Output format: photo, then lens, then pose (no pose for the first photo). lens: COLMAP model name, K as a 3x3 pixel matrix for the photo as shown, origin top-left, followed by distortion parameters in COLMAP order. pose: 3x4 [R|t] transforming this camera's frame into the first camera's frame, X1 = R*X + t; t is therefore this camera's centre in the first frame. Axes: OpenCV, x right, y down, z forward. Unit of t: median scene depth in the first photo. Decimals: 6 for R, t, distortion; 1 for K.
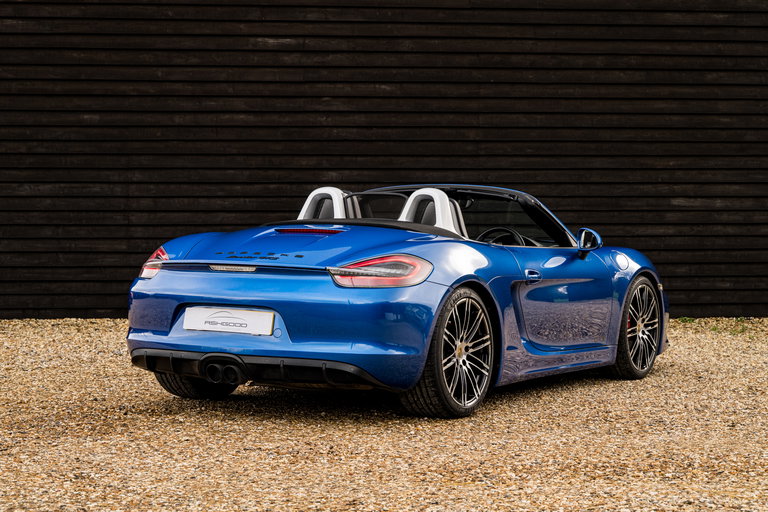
lens RADIAL K [[1685.9, 0, 380.3], [0, 1685.9, 256.0], [0, 0, 1]] dist [0.018612, 0.000000]
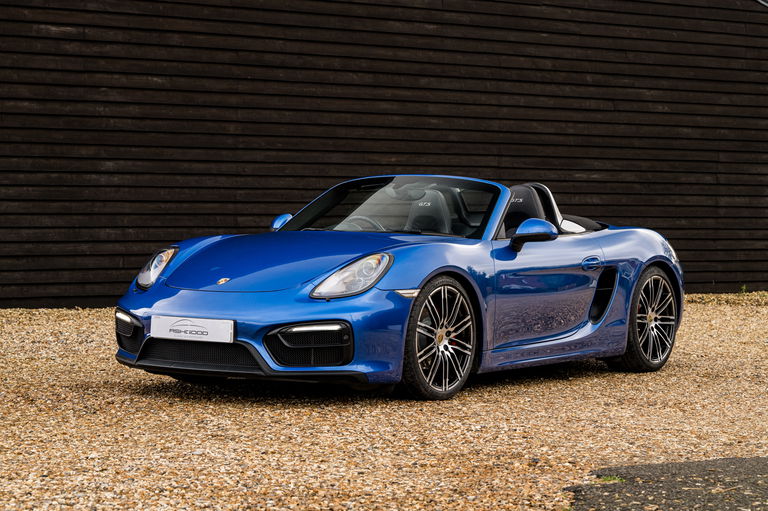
lens RADIAL K [[1794.5, 0, 371.9], [0, 1794.5, 246.9], [0, 0, 1]] dist [0.020400, 0.000000]
pose [[0.889891, -0.002280, 0.456167, -0.373653], [0.001208, 0.999996, 0.002641, -0.001811], [-0.456171, -0.001799, 0.889890, -0.023802]]
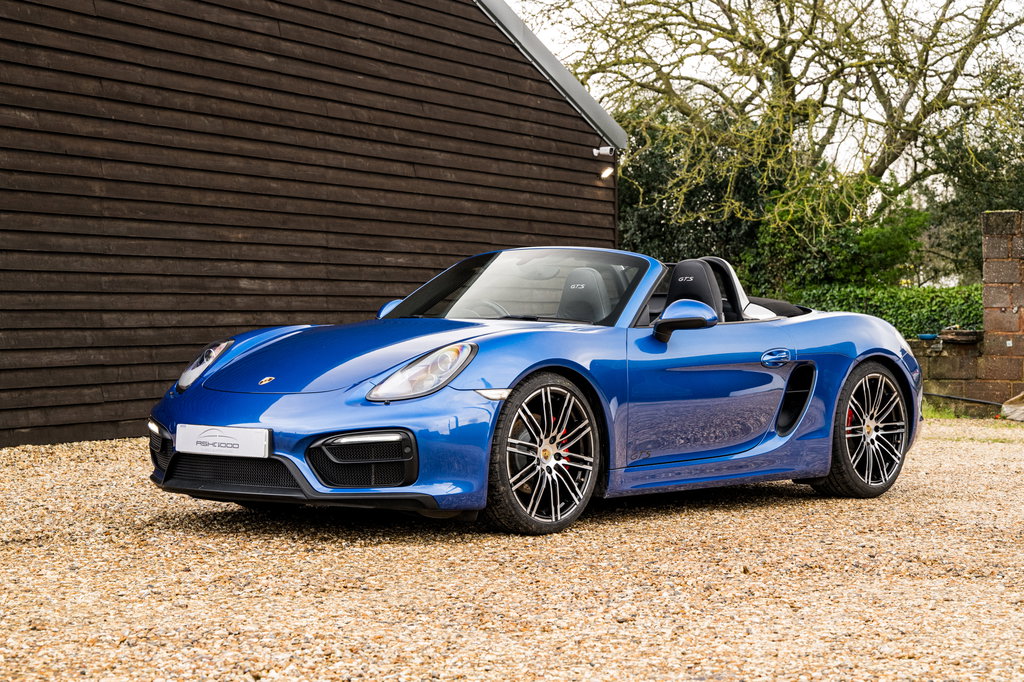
lens RADIAL K [[2247.8, 0, 533.5], [0, 2247.8, 322.8], [0, 0, 1]] dist [0.018612, 0.000000]
pose [[0.507114, -0.002997, 0.861874, -0.692346], [0.021274, 0.999733, -0.009041, -0.000860], [-0.861616, 0.022920, 0.507042, 0.342537]]
